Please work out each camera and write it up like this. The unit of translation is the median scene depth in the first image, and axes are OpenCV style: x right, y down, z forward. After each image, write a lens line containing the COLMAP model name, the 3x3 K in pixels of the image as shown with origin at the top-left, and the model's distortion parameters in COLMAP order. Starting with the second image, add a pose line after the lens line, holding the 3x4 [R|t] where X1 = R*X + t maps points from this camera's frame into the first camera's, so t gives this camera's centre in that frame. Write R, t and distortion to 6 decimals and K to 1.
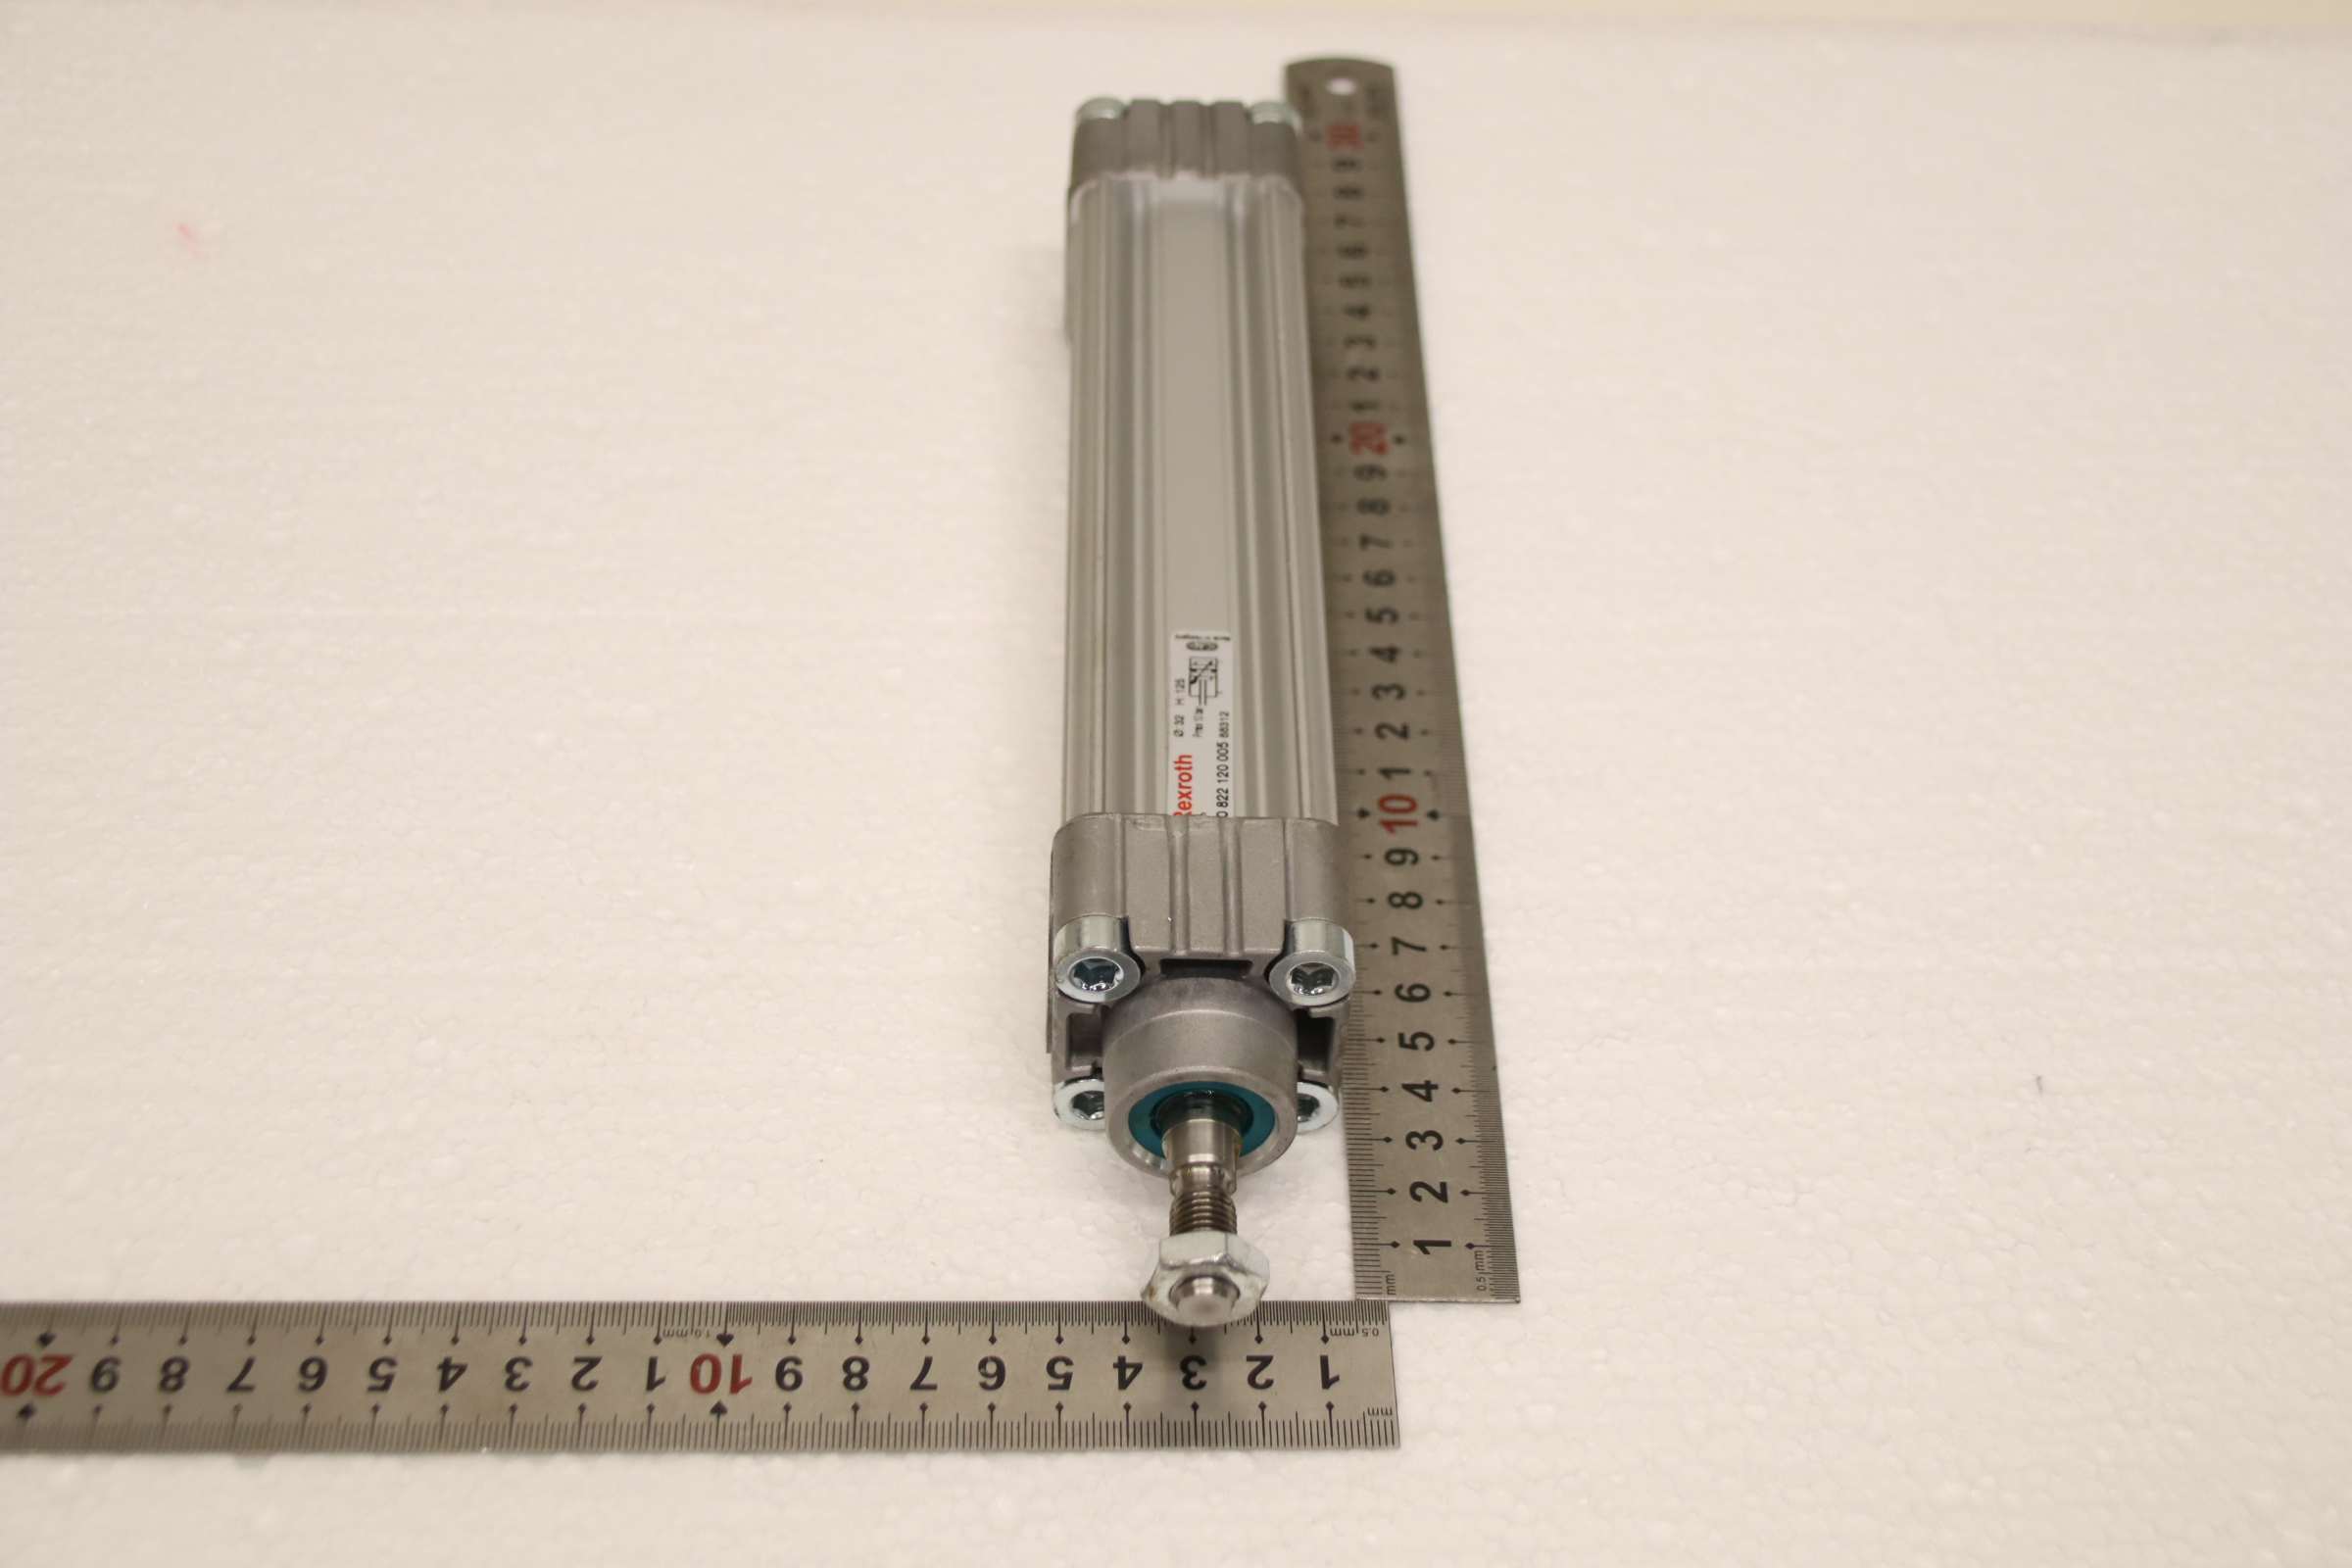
lens RADIAL K [[3095.7, 0, 1176.0], [0, 3095.7, 784.0], [0, 0, 1]] dist [-0.003155, -0.008043]
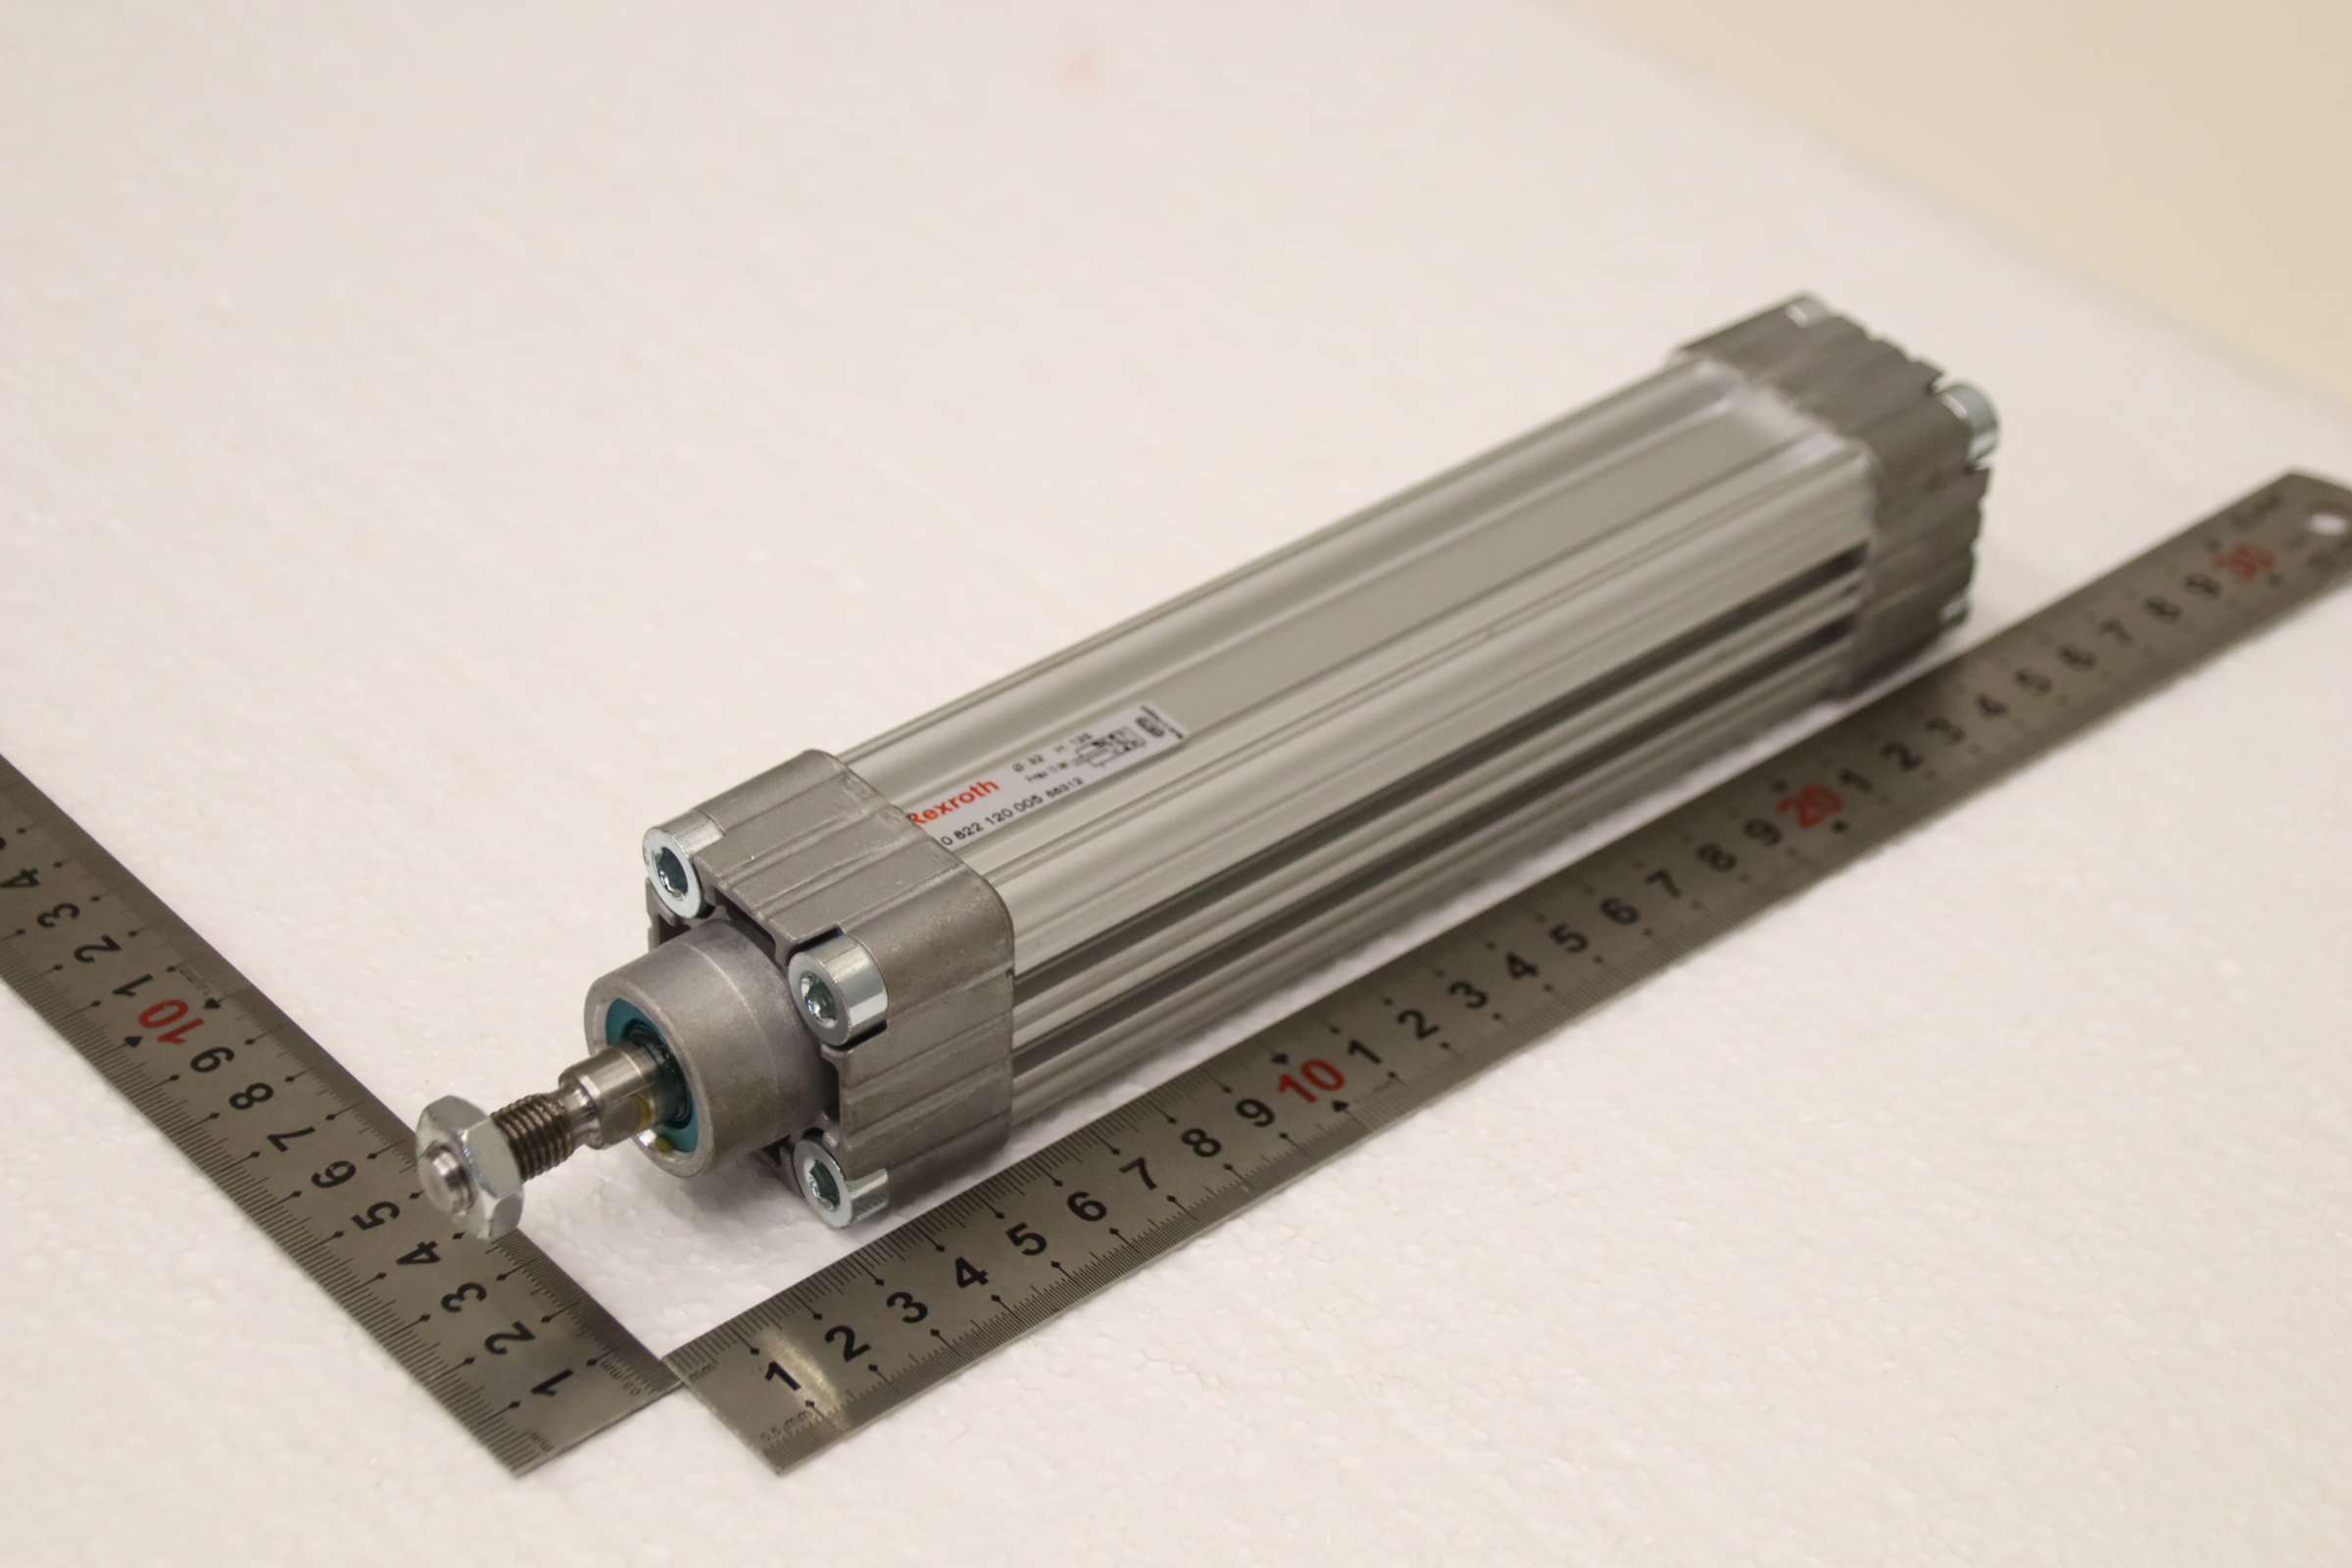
lens RADIAL K [[4542.1, 0, 1176.0], [0, 4542.1, 784.0], [0, 0, 1]] dist [0.172357, -0.031159]
pose [[0.641263, 0.461825, -0.612779, 0.798724], [-0.567993, 0.822635, 0.025589, -0.069523], [0.515911, 0.331645, 0.789840, 0.042097]]
